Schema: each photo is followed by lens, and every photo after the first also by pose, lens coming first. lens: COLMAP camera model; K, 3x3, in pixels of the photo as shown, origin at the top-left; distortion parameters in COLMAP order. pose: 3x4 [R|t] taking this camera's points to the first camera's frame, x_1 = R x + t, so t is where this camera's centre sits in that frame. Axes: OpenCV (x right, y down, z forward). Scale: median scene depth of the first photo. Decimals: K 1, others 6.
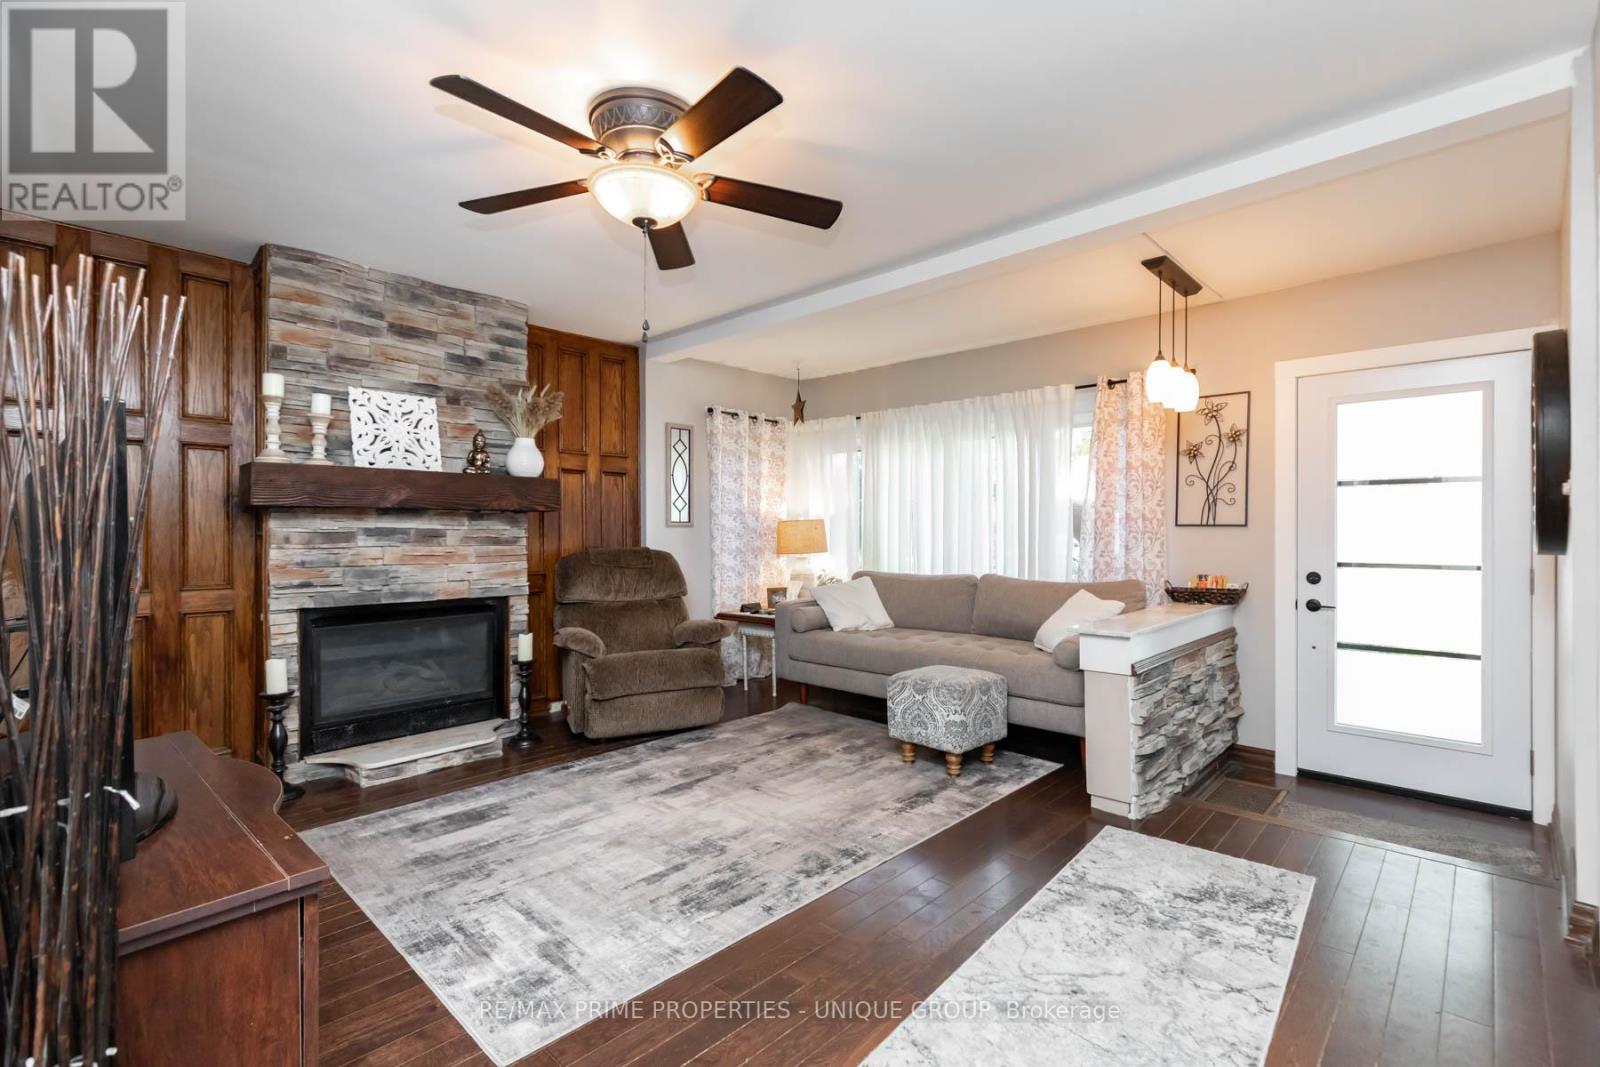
lens RADIAL K [[723.3, 0, 832.4], [0, 723.3, 526.7], [0, 0, 1]] dist [0.013268, -0.000864]
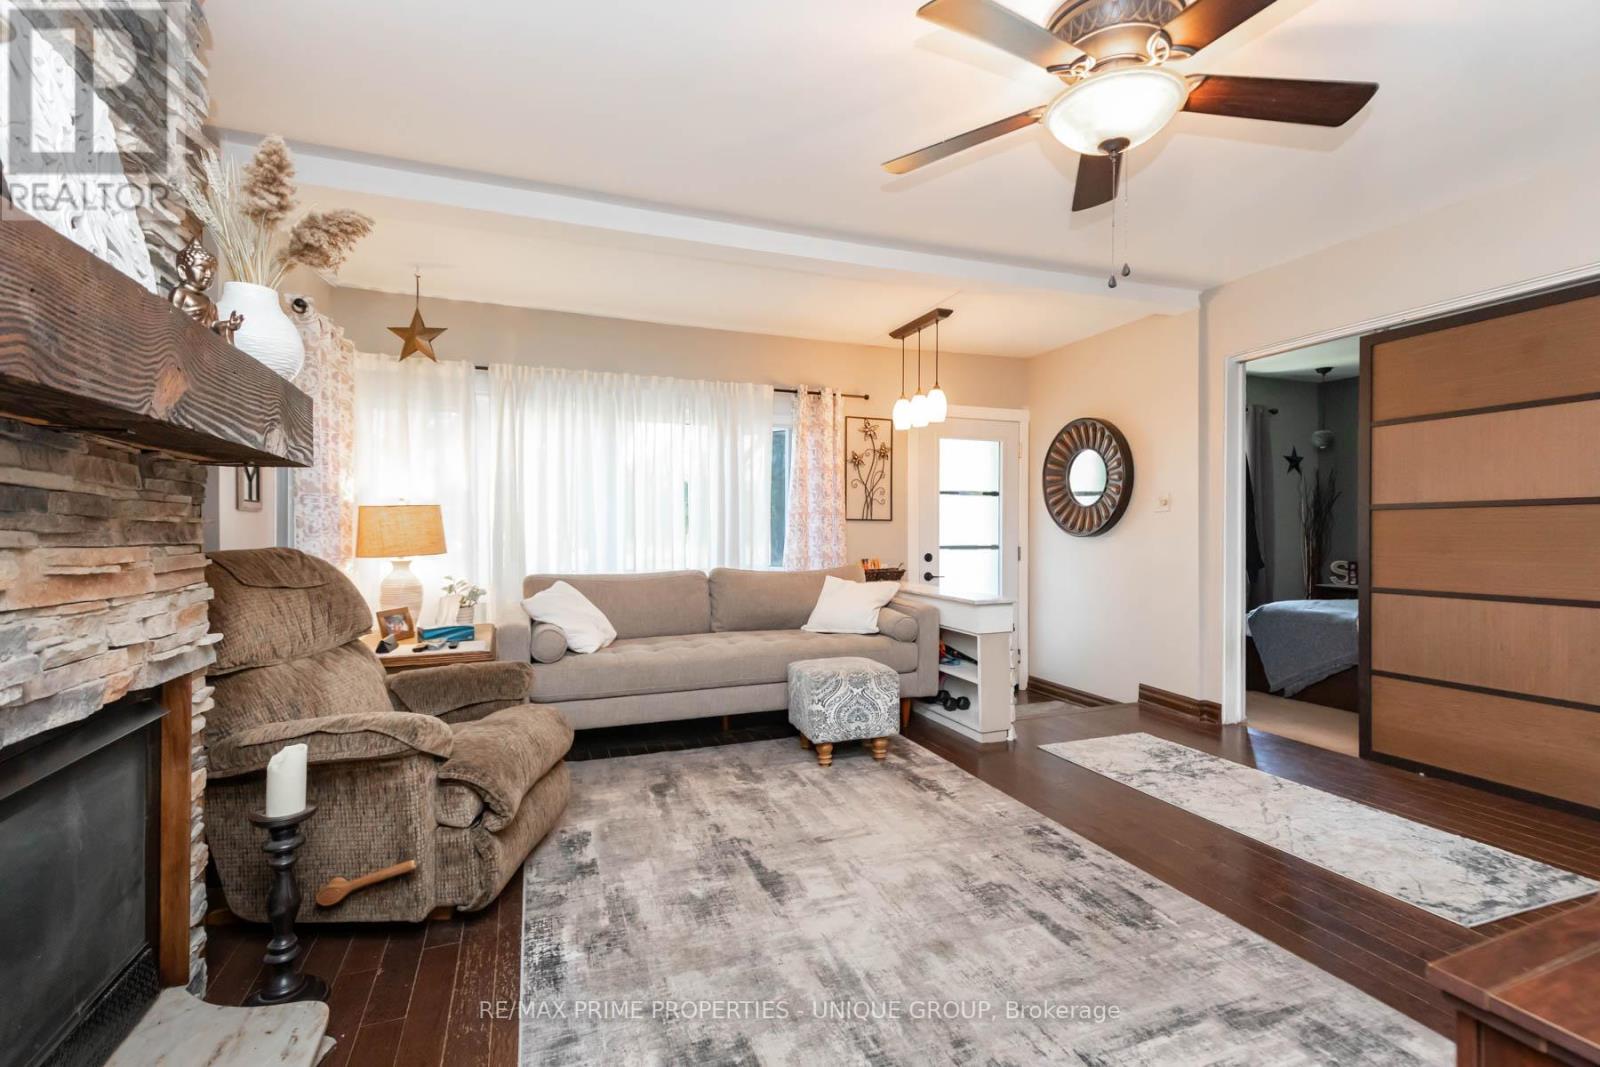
lens RADIAL K [[723.3, 0, 801.5], [0, 723.3, 534.9], [0, 0, 1]] dist [0.013268, -0.000864]
pose [[0.451931, -0.003771, 0.892045, -0.743036], [-0.005629, 0.999959, 0.007079, 0.018021], [-0.892035, -0.008220, 0.451891, 0.596927]]
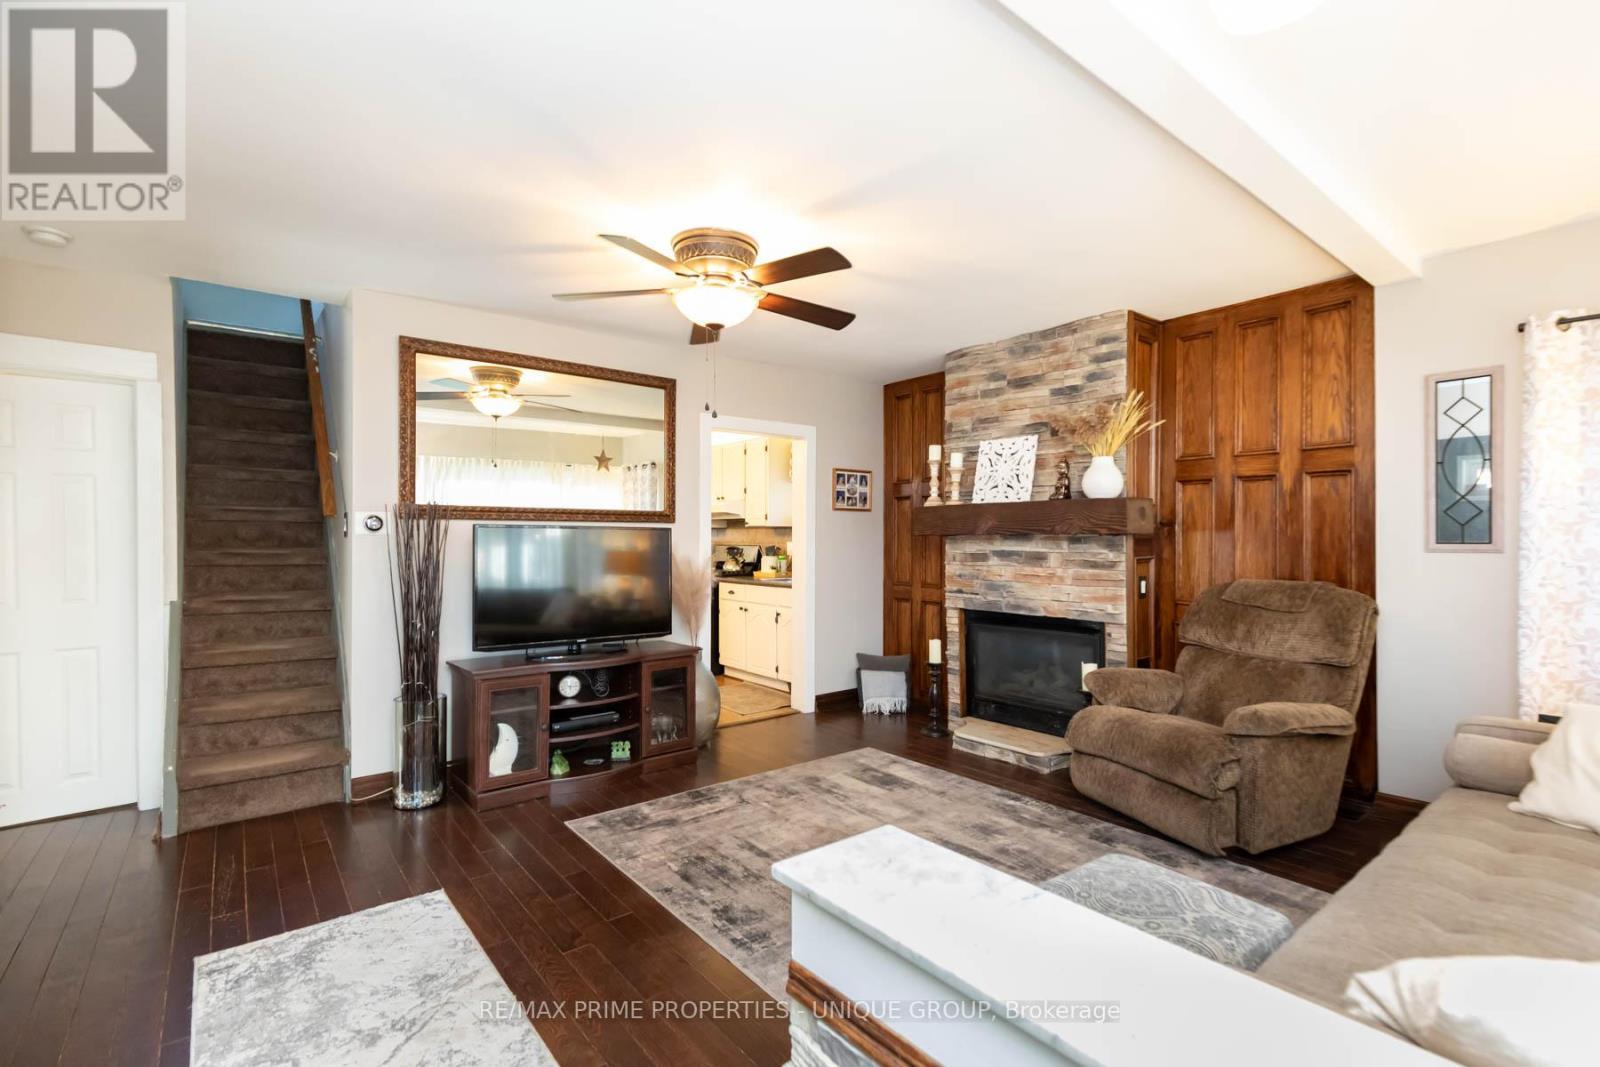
lens RADIAL K [[708.1, 0, 798.8], [0, 708.1, 535.9], [0, 0, 1]] dist [0.010406, -0.000027]
pose [[-0.143980, -0.000651, -0.989580, 0.619260], [0.010763, 0.999940, -0.002224, -0.024306], [0.989522, -0.010971, -0.143964, 0.842485]]
